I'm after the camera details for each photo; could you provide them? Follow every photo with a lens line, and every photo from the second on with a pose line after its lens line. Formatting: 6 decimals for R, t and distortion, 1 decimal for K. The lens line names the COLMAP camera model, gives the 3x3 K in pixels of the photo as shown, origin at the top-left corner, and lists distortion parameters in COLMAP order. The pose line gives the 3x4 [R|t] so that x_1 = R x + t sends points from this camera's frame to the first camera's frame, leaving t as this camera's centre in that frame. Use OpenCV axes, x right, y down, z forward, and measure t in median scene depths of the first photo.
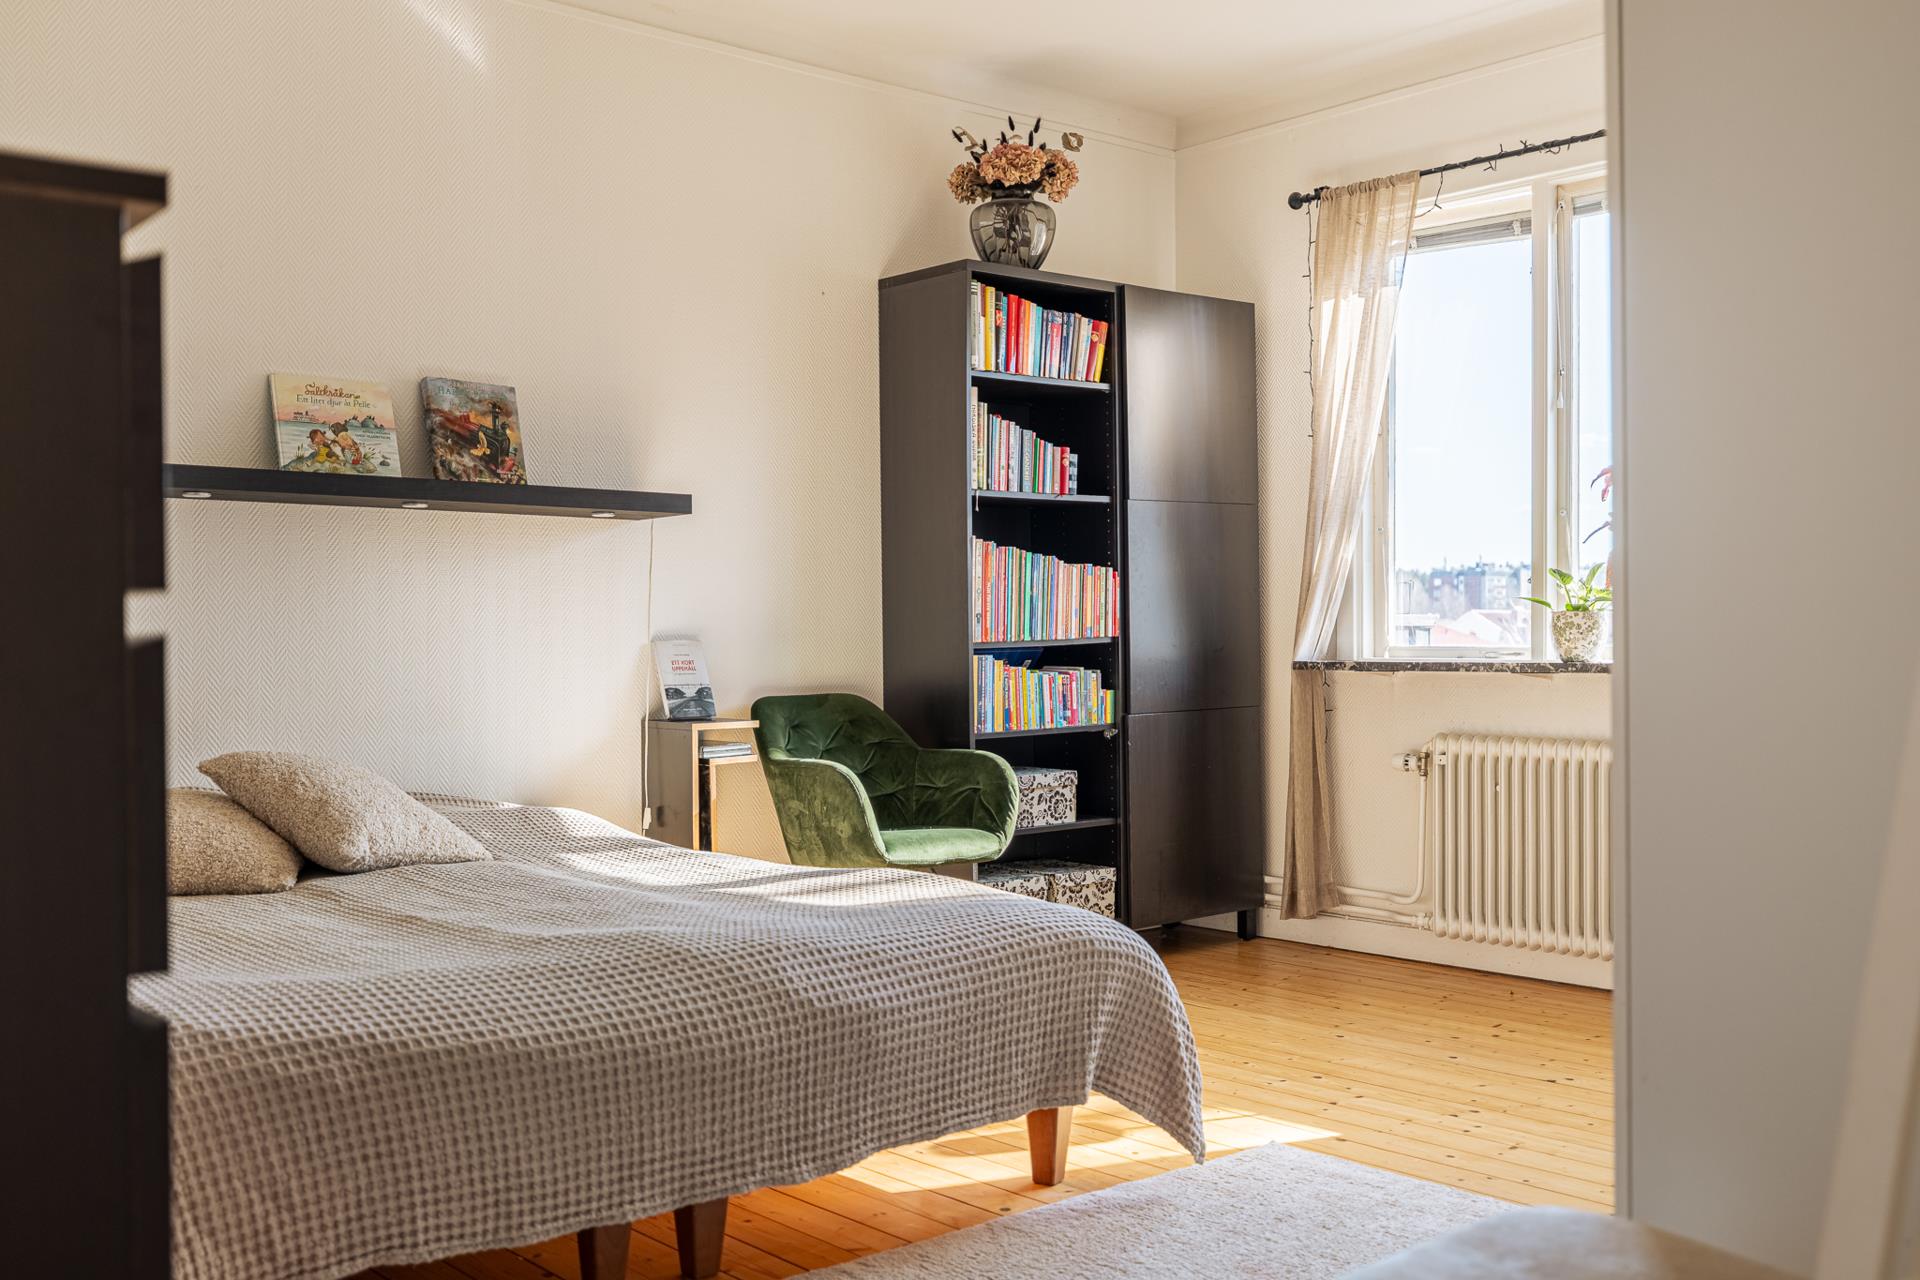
lens RADIAL K [[1870.6, 0, 965.3], [0, 1870.6, 629.6], [0, 0, 1]] dist [0.016361, 0.000000]
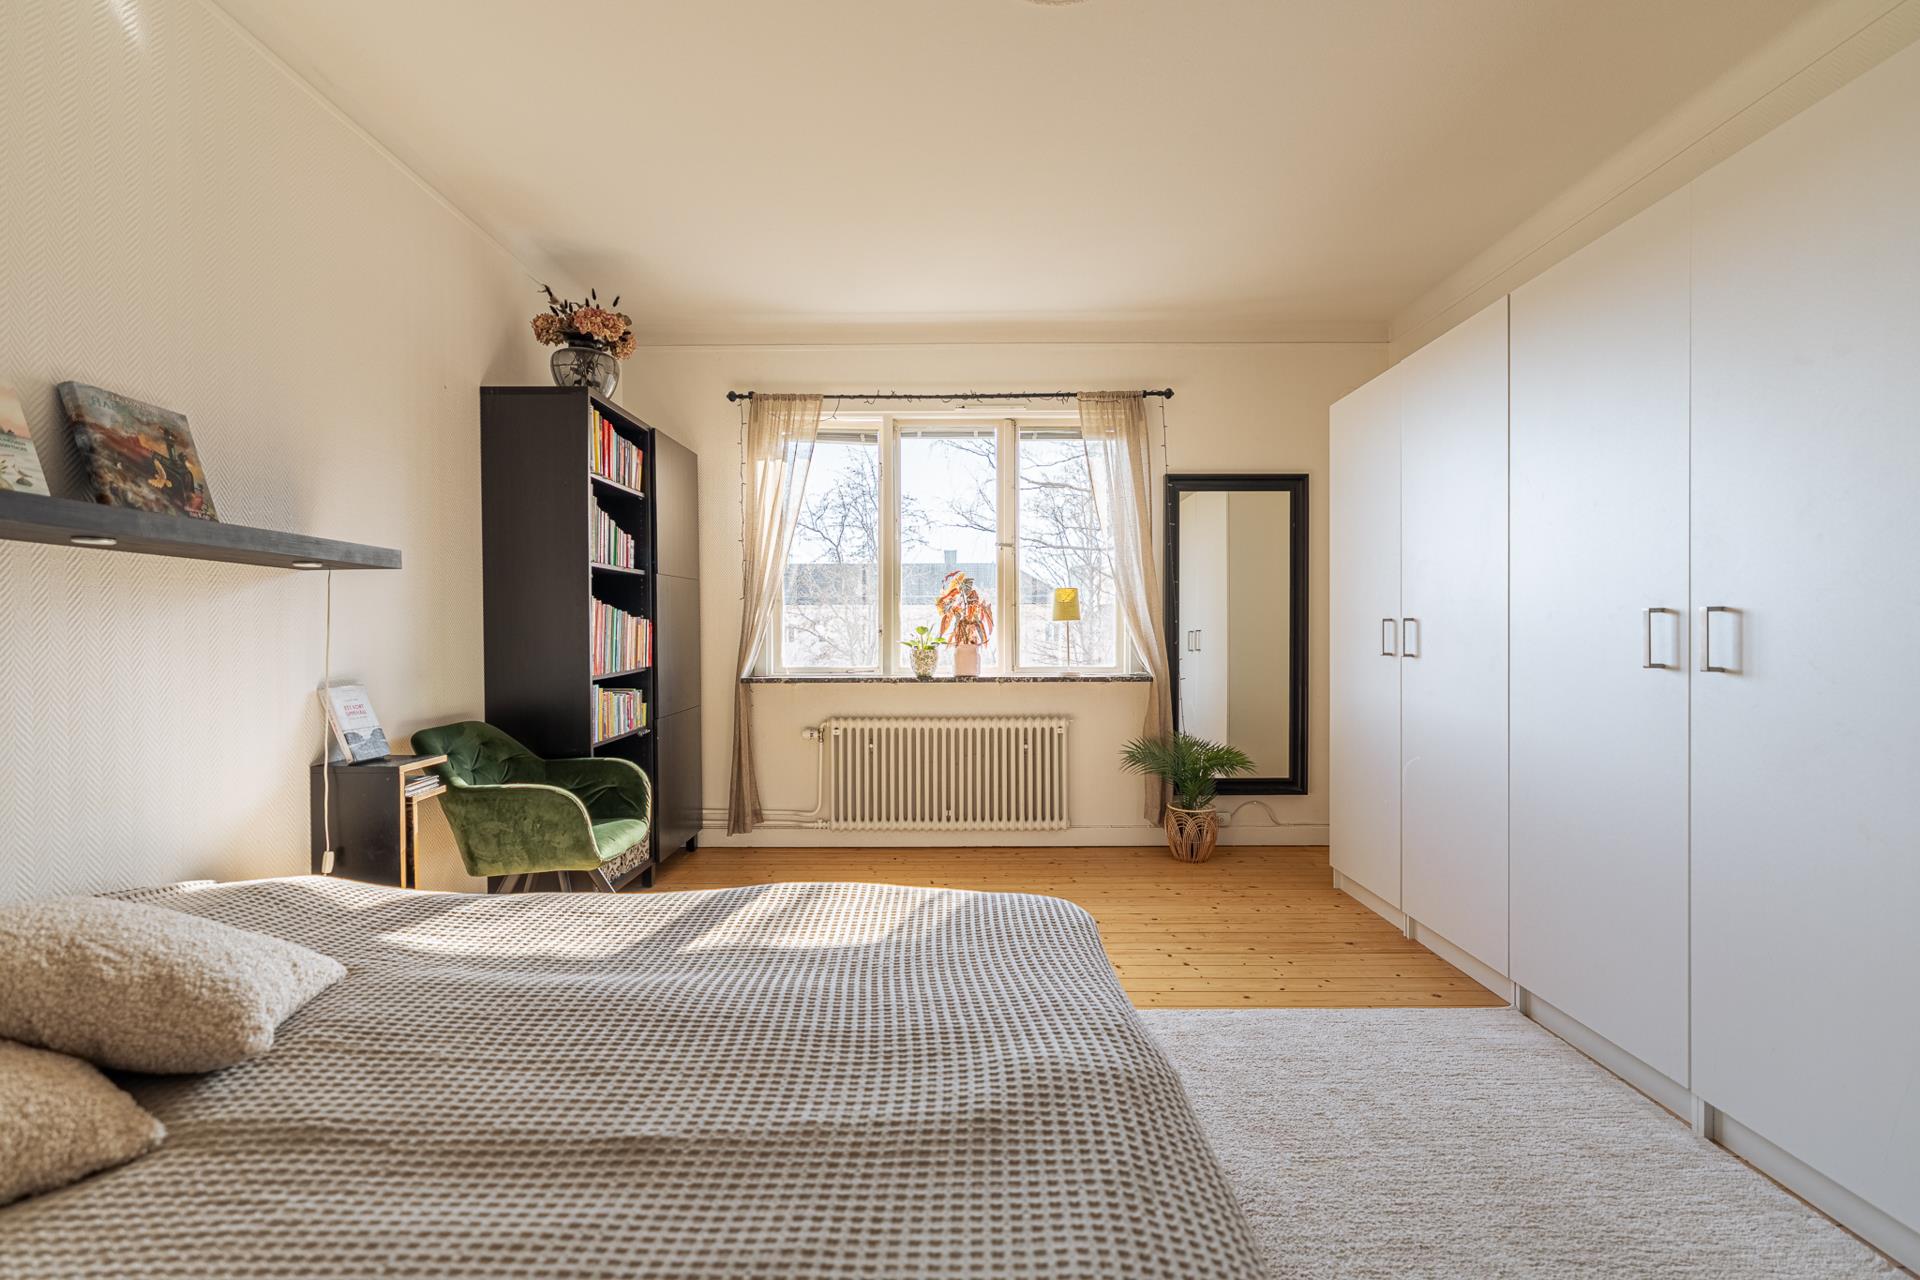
lens RADIAL K [[828.2, 0, 959.6], [0, 828.2, 641.3], [0, 0, 1]] dist [-0.002423, 0.001261]
pose [[0.661104, -0.002986, 0.750289, -0.264828], [-0.004194, 0.999962, 0.007675, -0.023615], [-0.750283, -0.008220, 0.661066, 0.416092]]
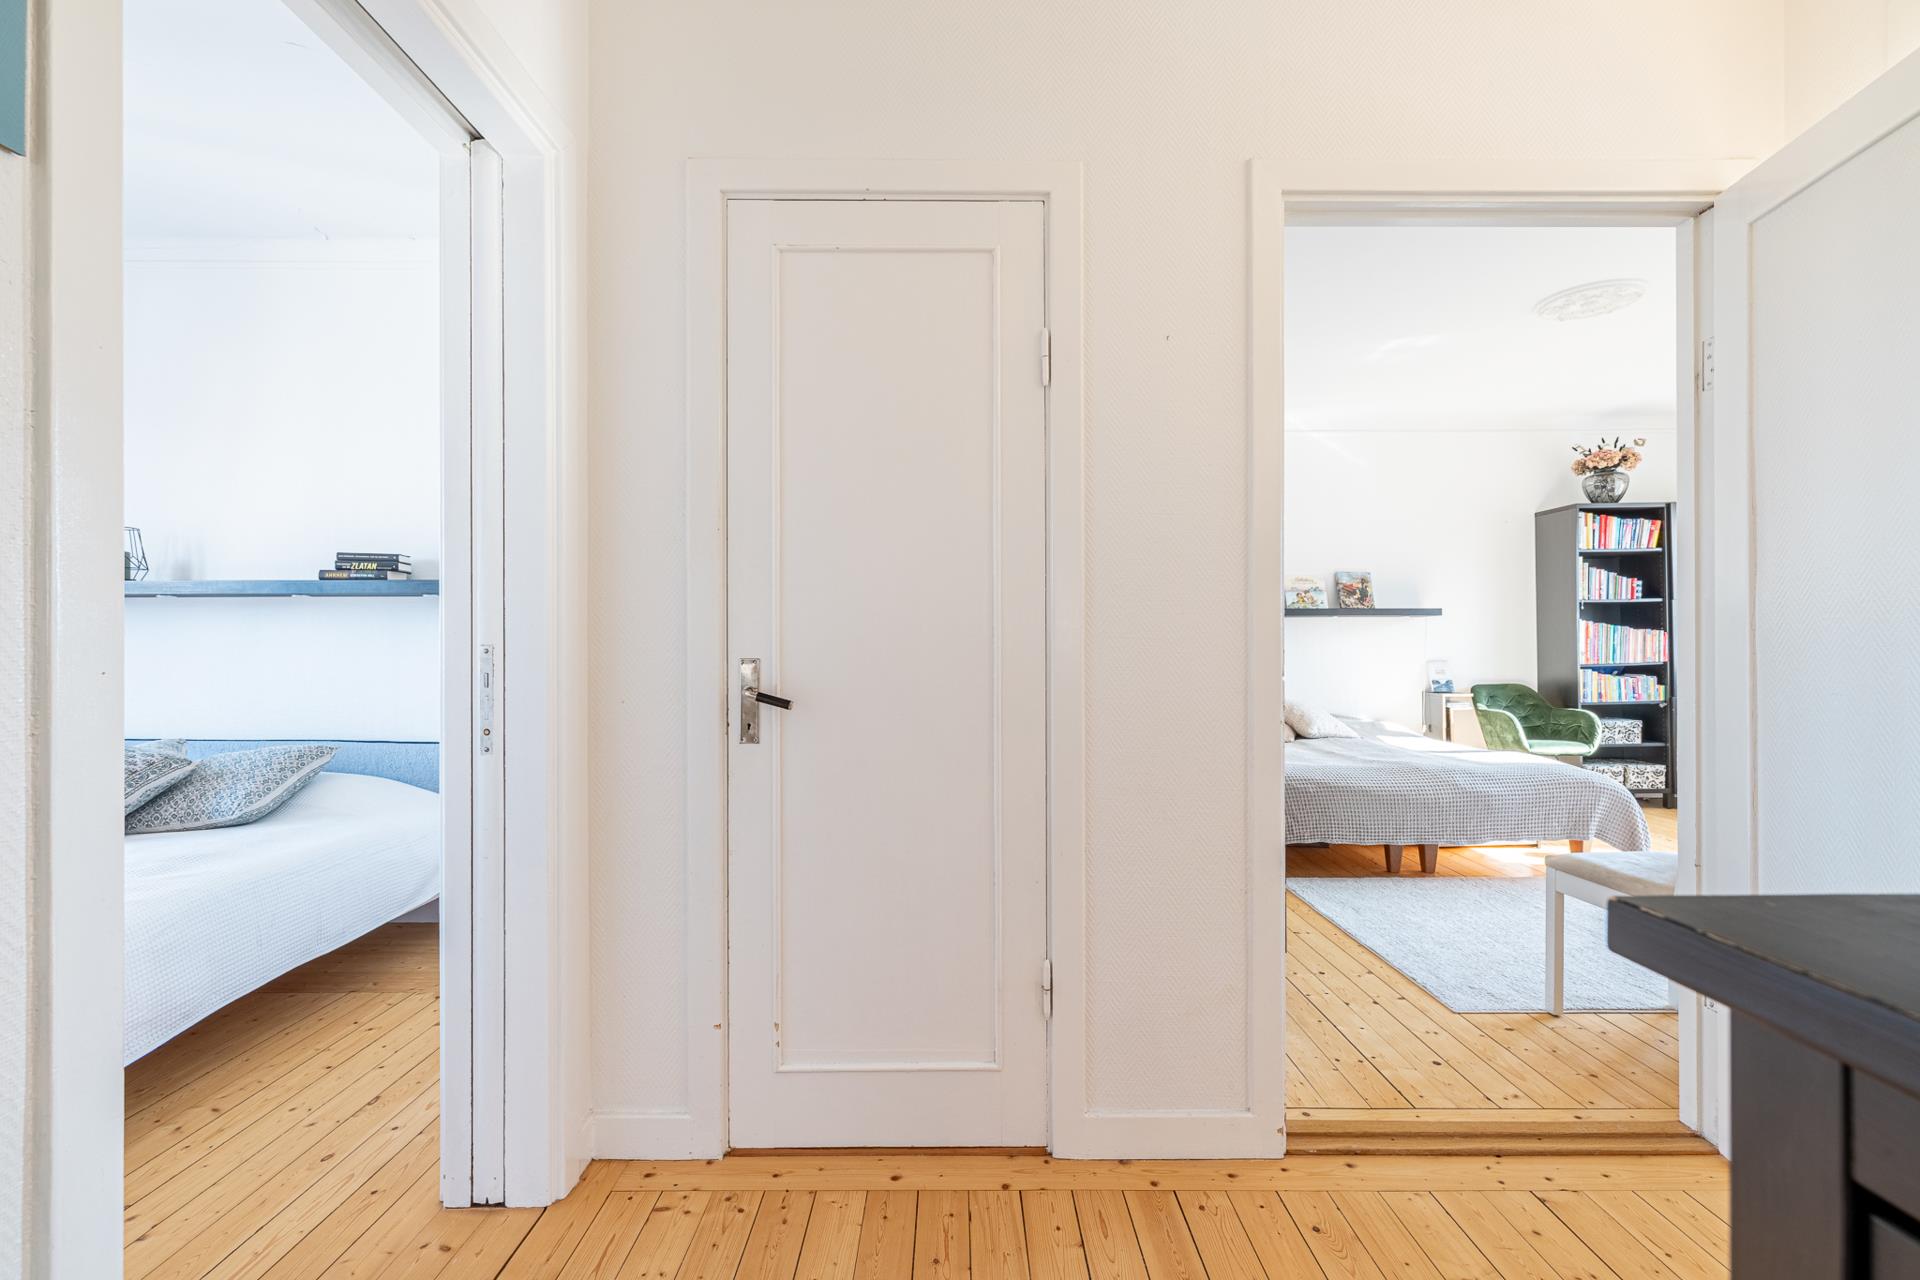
lens RADIAL K [[828.2, 0, 956.7], [0, 828.2, 644.1], [0, 0, 1]] dist [-0.002423, 0.001261]
pose [[0.755325, 0.000046, -0.655351, 0.095177], [0.004554, 0.999975, 0.005319, -0.027814], [0.655335, -0.007003, 0.755306, -0.314698]]
